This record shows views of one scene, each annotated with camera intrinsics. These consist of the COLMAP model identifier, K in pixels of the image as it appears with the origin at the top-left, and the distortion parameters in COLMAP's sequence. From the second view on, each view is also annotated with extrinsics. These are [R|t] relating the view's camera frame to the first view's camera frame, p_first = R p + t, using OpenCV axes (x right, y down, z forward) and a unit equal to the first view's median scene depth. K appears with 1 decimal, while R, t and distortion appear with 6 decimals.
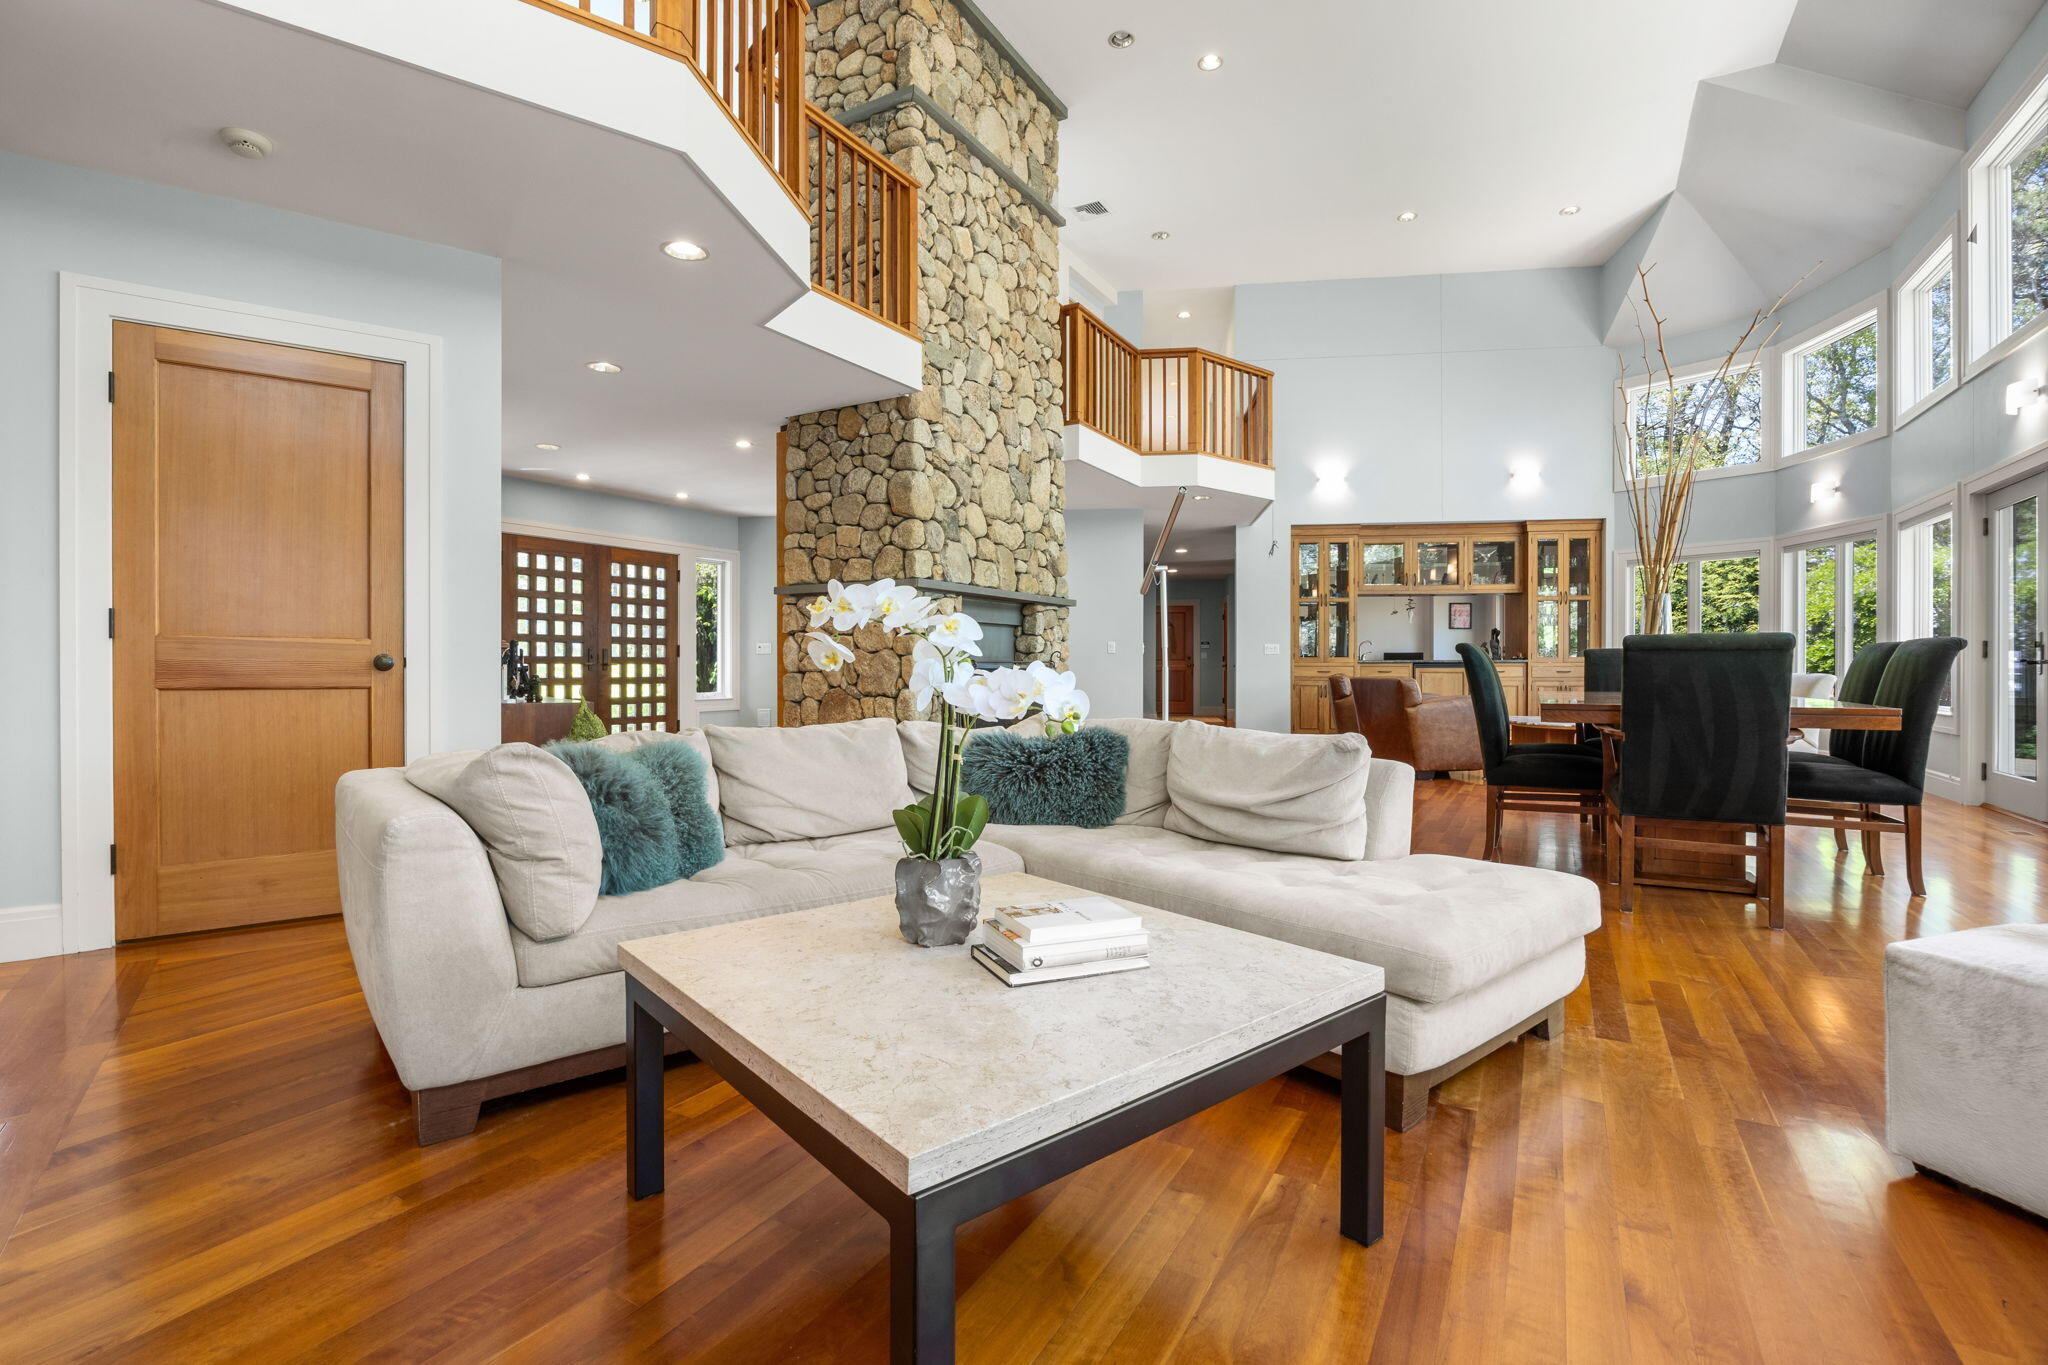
lens RADIAL K [[894.2, 0, 1027.7], [0, 894.2, 671.8], [0, 0, 1]] dist [-0.010682, 0.000615]
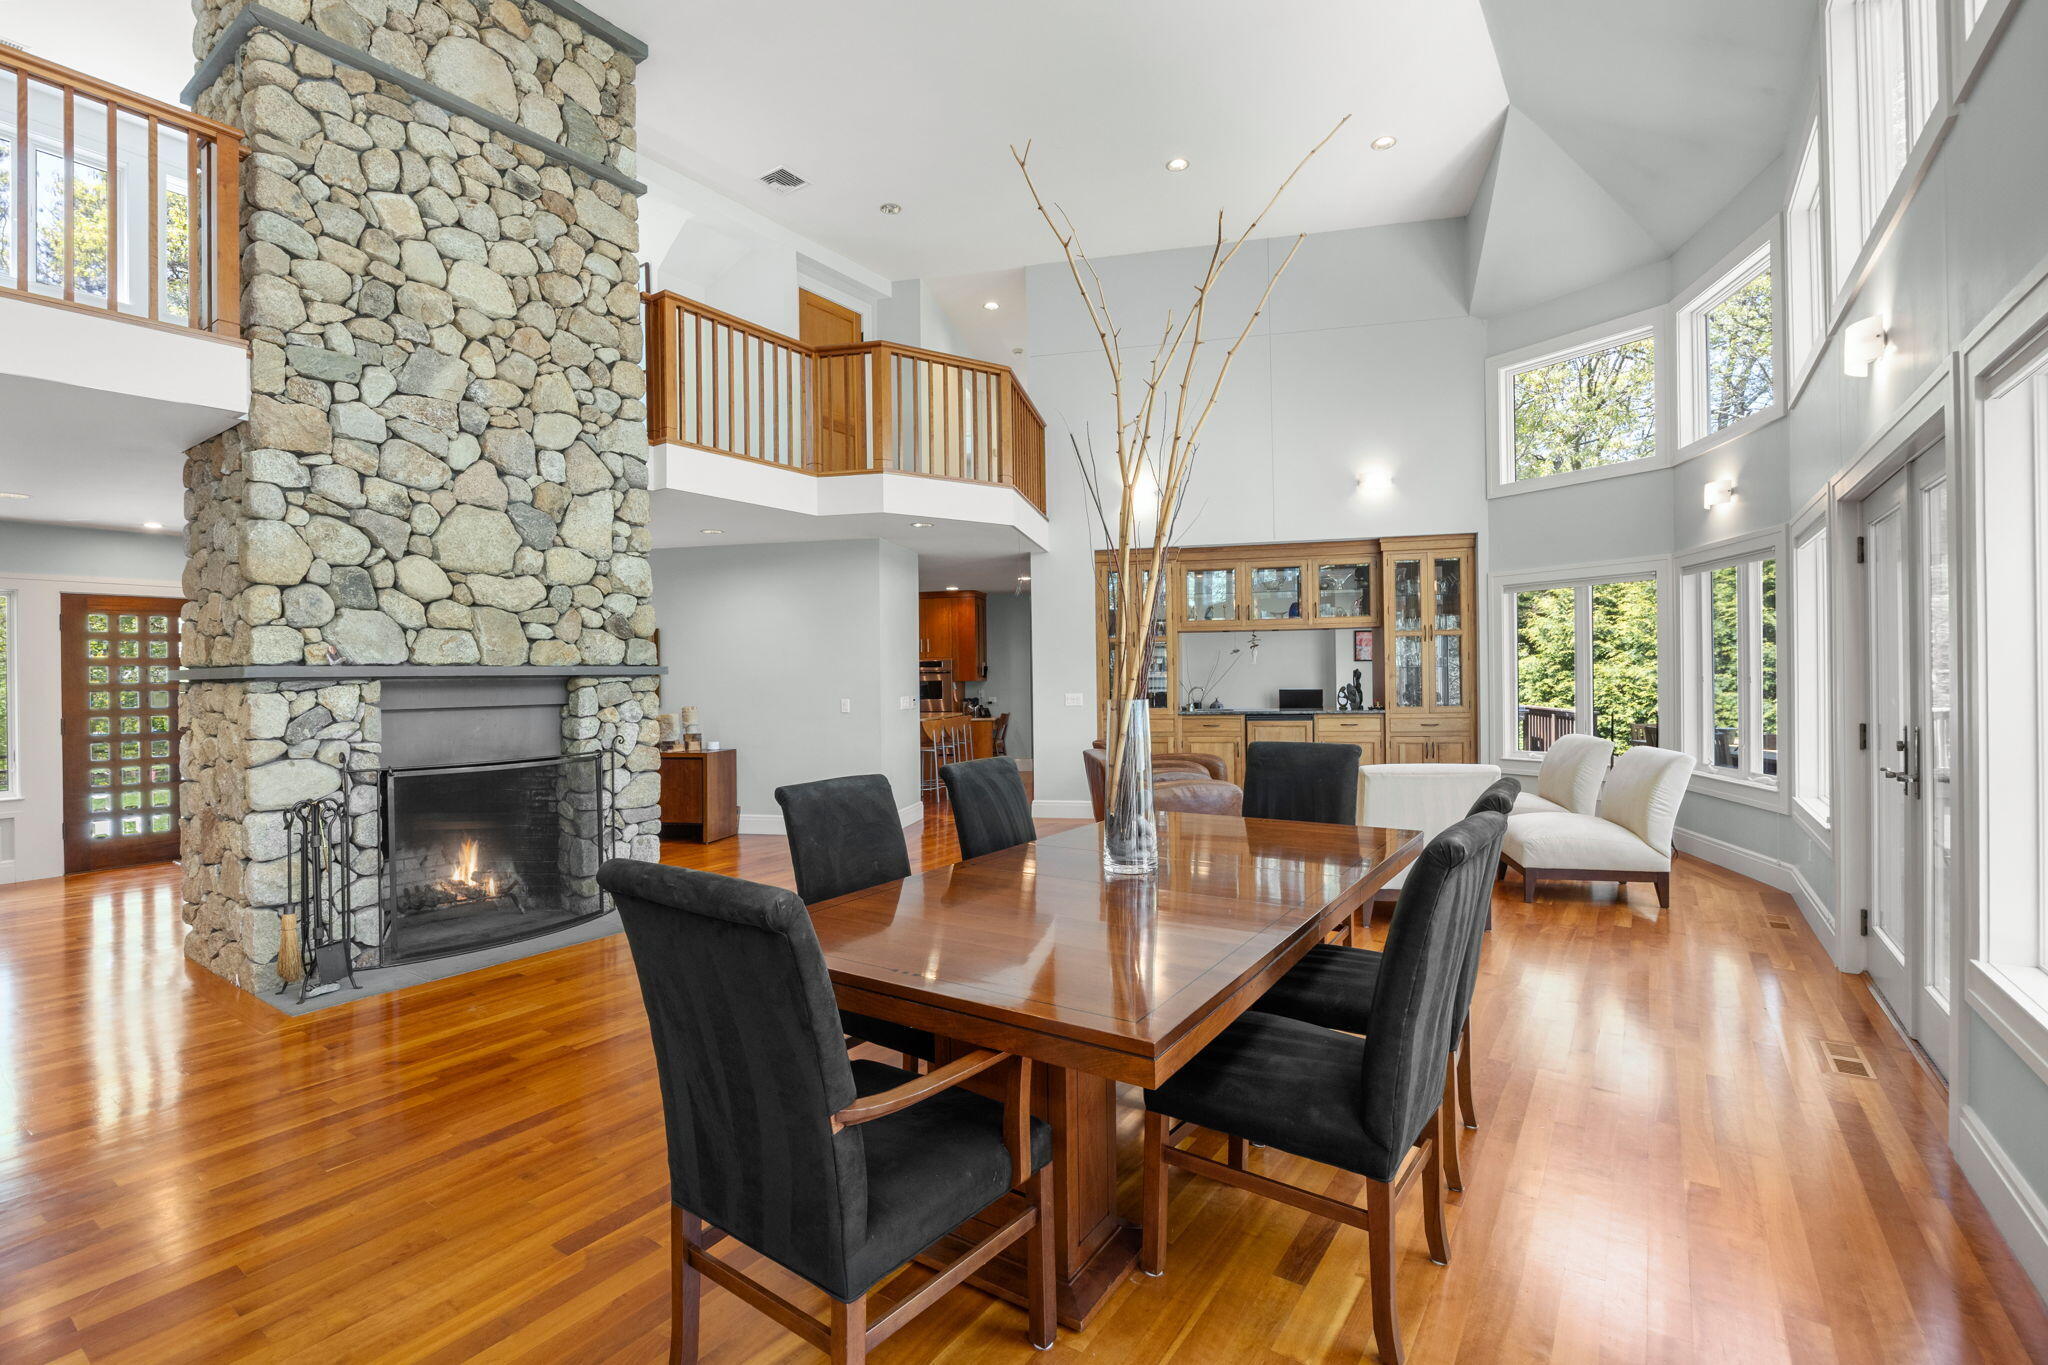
lens RADIAL K [[894.2, 0, 1021.0], [0, 894.2, 681.0], [0, 0, 1]] dist [-0.010682, 0.000615]
pose [[0.996561, -0.014342, -0.081608, 0.439361], [0.014223, 0.999897, -0.002032, -0.062903], [0.081628, 0.000864, 0.996662, 0.246890]]
